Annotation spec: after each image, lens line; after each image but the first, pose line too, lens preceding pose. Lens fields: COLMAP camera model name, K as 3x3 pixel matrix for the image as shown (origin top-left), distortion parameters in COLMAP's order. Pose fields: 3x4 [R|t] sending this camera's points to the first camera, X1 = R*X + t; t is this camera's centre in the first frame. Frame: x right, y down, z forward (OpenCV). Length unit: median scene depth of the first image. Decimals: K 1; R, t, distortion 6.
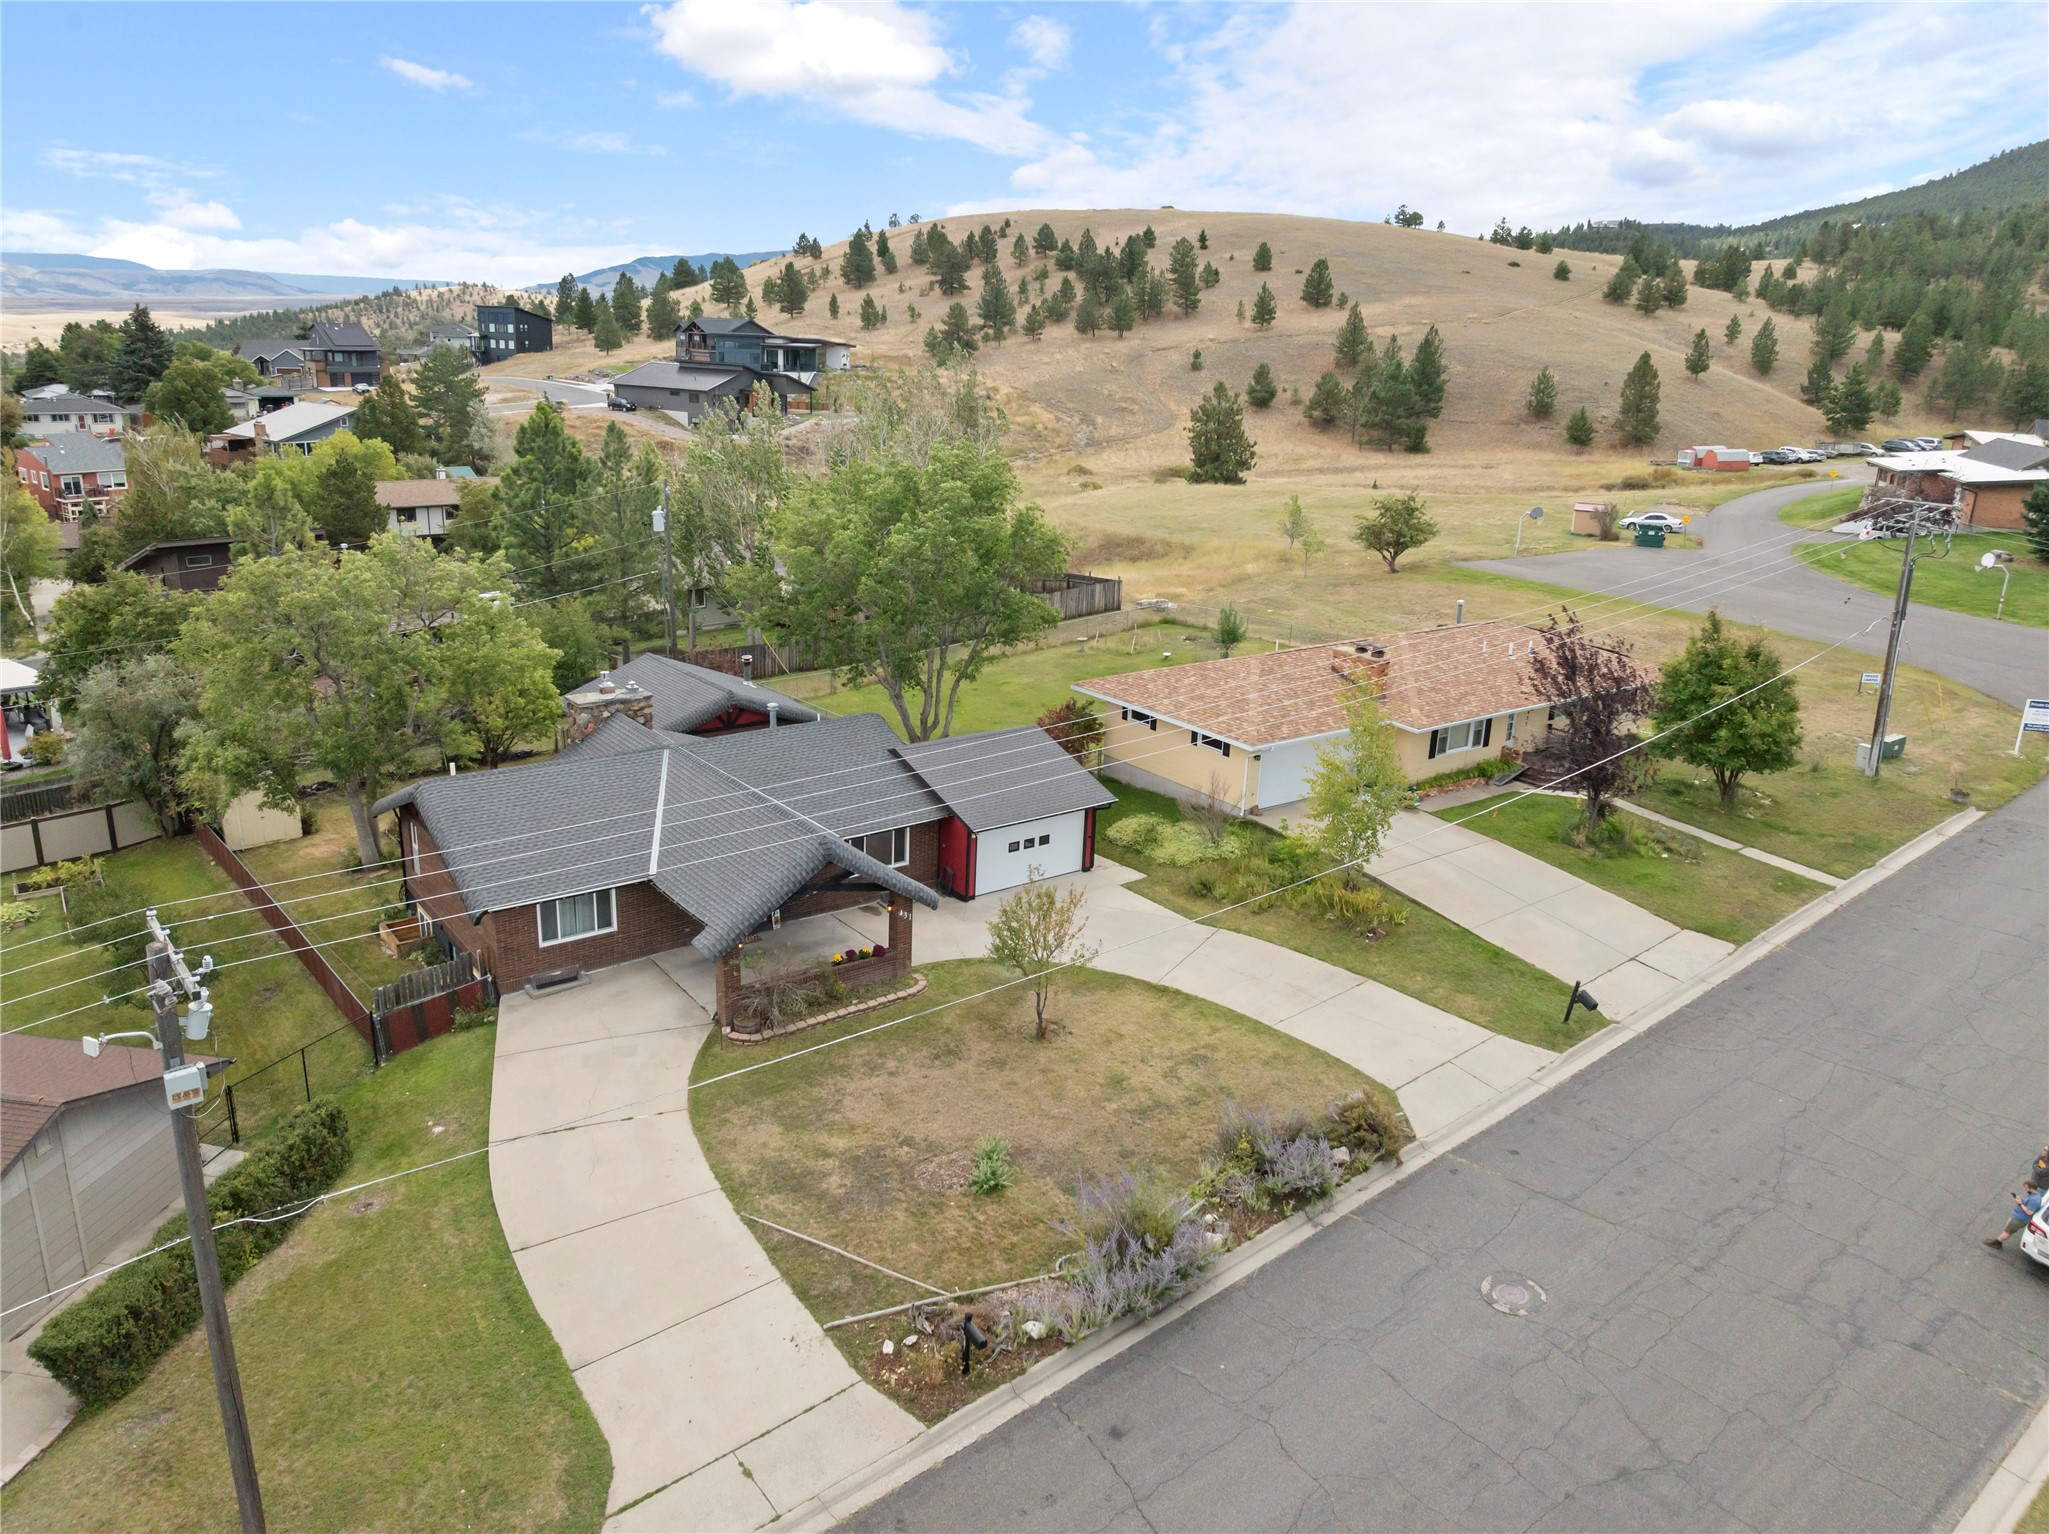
lens RADIAL K [[1443.7, 0, 1024.5], [0, 1443.7, 767.0], [0, 0, 1]] dist [-0.023181, -0.043858]
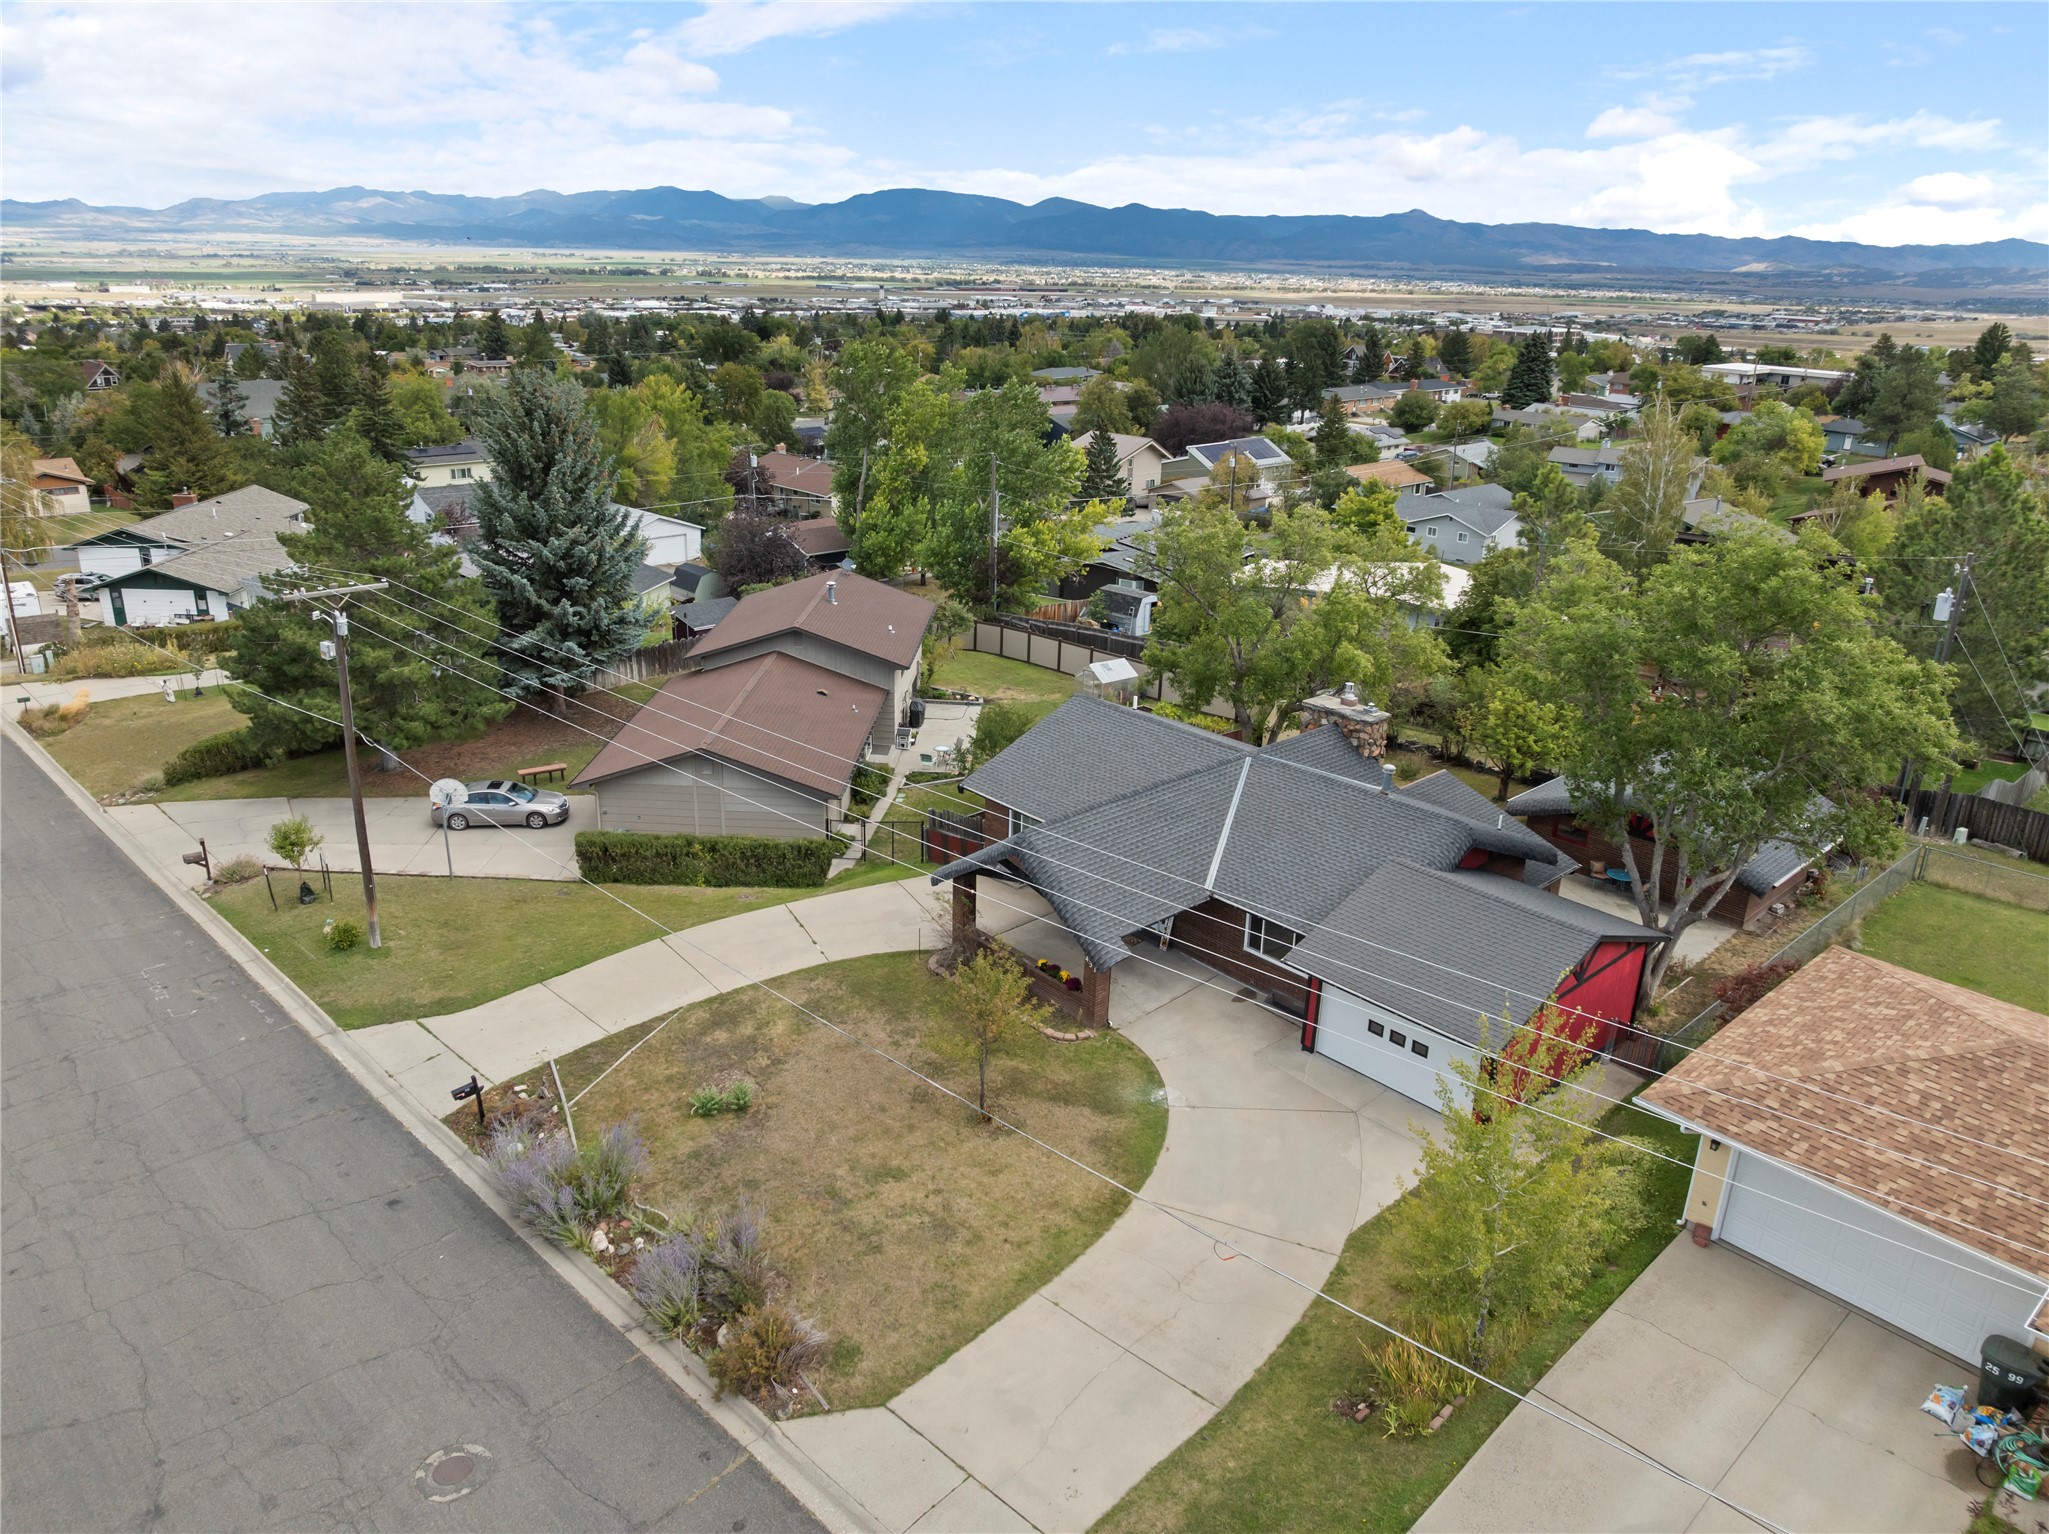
lens RADIAL K [[1443.7, 0, 1024.5], [0, 1443.7, 767.0], [0, 0, 1]] dist [-0.023181, -0.043858]
pose [[0.084450, 0.303773, -0.948994, 0.909108], [-0.314467, 0.911849, 0.263898, -0.293175], [0.945504, 0.276141, 0.172532, 0.931074]]
